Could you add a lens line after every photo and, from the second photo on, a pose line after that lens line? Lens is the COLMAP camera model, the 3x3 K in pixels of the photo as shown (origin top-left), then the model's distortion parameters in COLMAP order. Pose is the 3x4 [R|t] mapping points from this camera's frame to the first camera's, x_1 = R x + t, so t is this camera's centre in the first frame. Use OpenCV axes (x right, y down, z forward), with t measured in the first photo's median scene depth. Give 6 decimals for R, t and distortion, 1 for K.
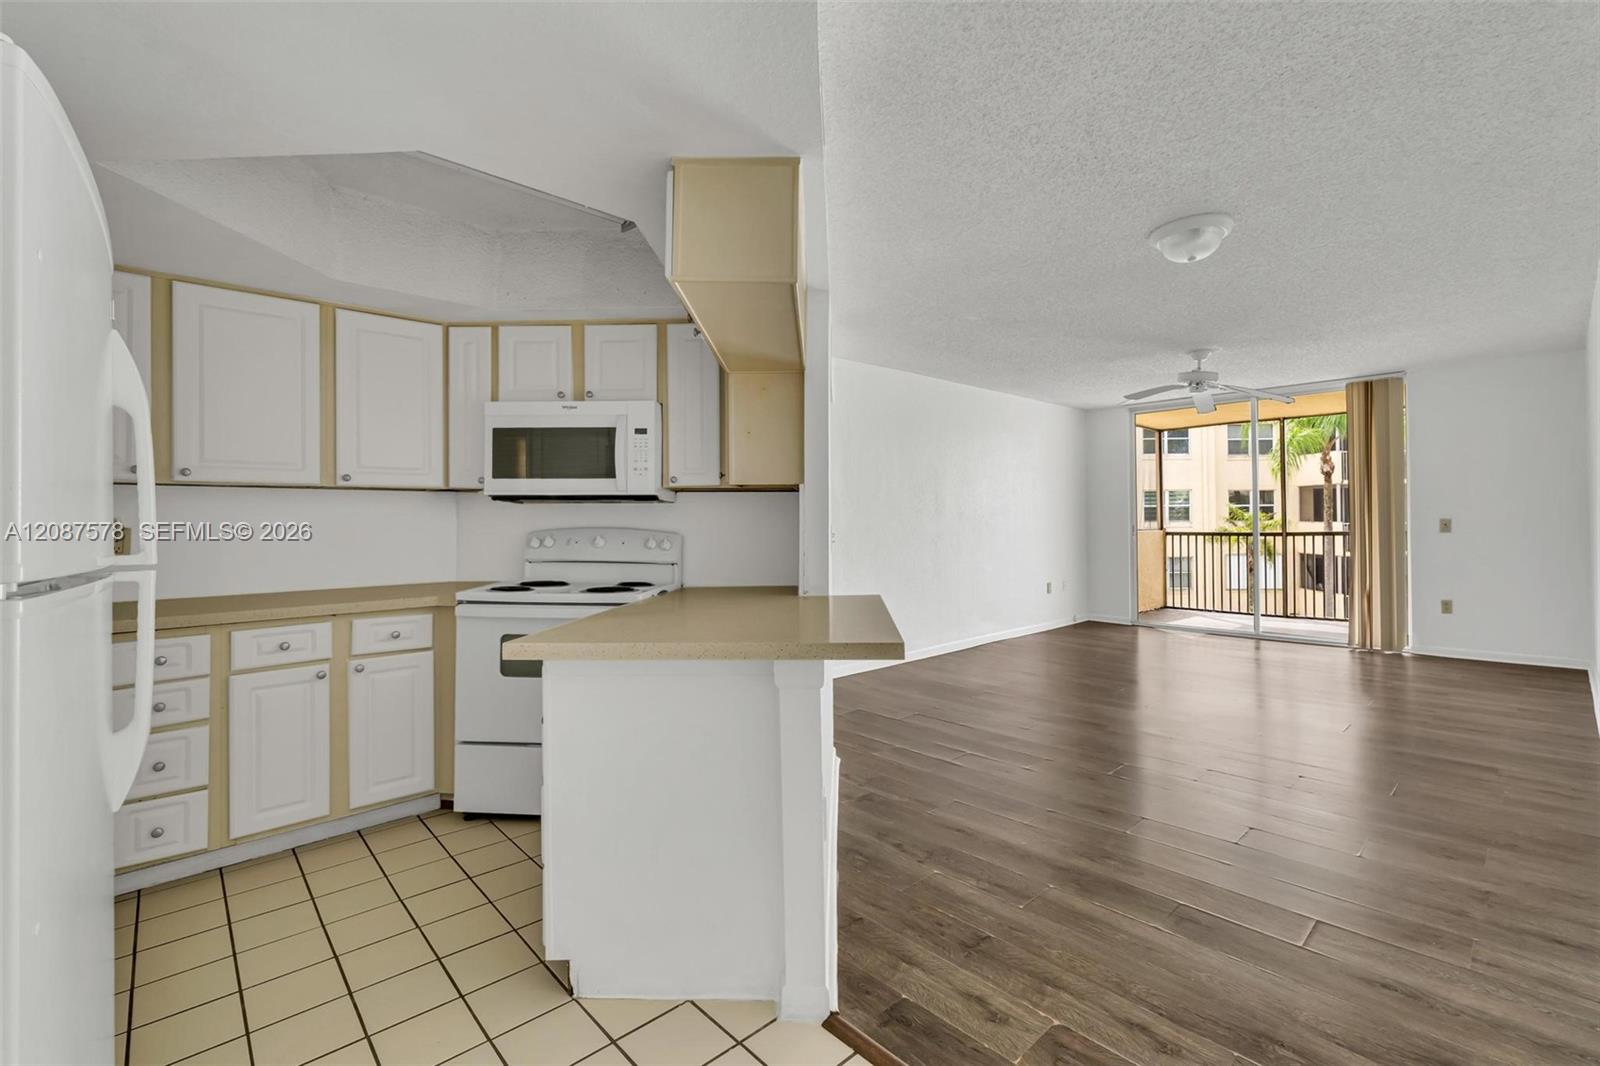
lens RADIAL K [[696.7, 0, 800.3], [0, 696.7, 517.5], [0, 0, 1]] dist [0.000790, 0.000043]
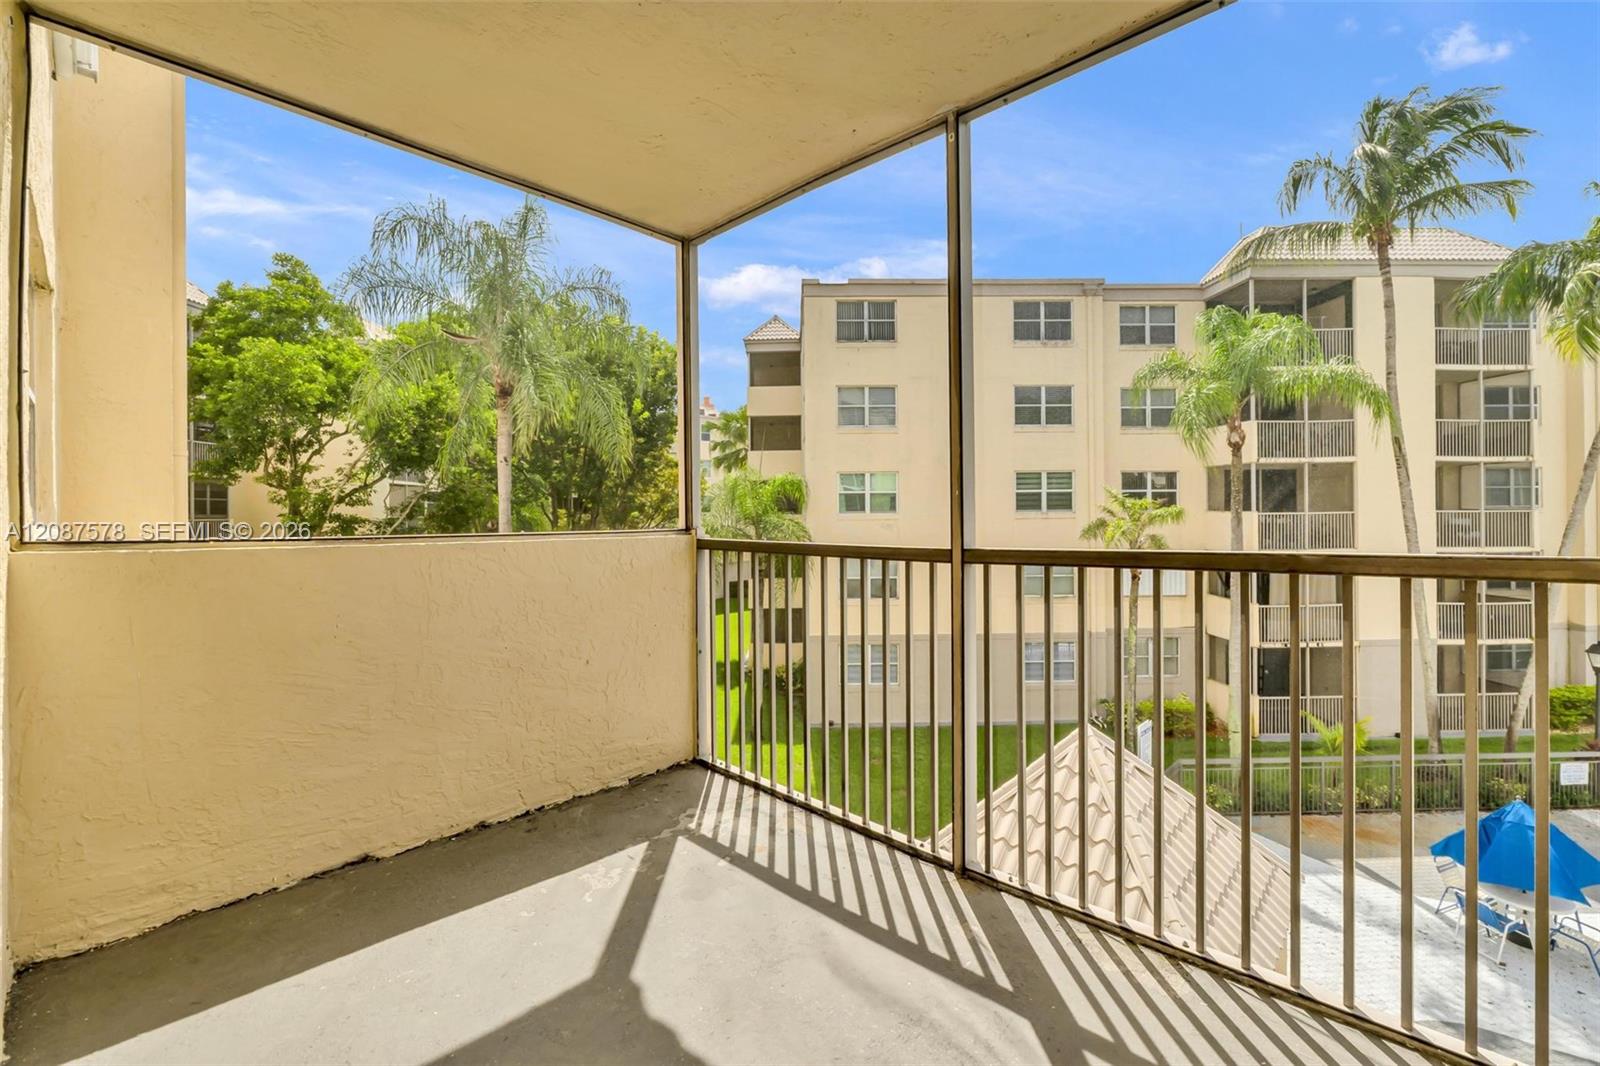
lens RADIAL K [[696.7, 0, 800.3], [0, 696.7, 517.5], [0, 0, 1]] dist [0.000790, 0.000043]
pose [[0.997566, -0.000845, 0.069718, 0.243065], [-0.000101, 0.999908, 0.013562, 0.002407], [-0.069723, -0.013536, 0.997475, 0.294108]]
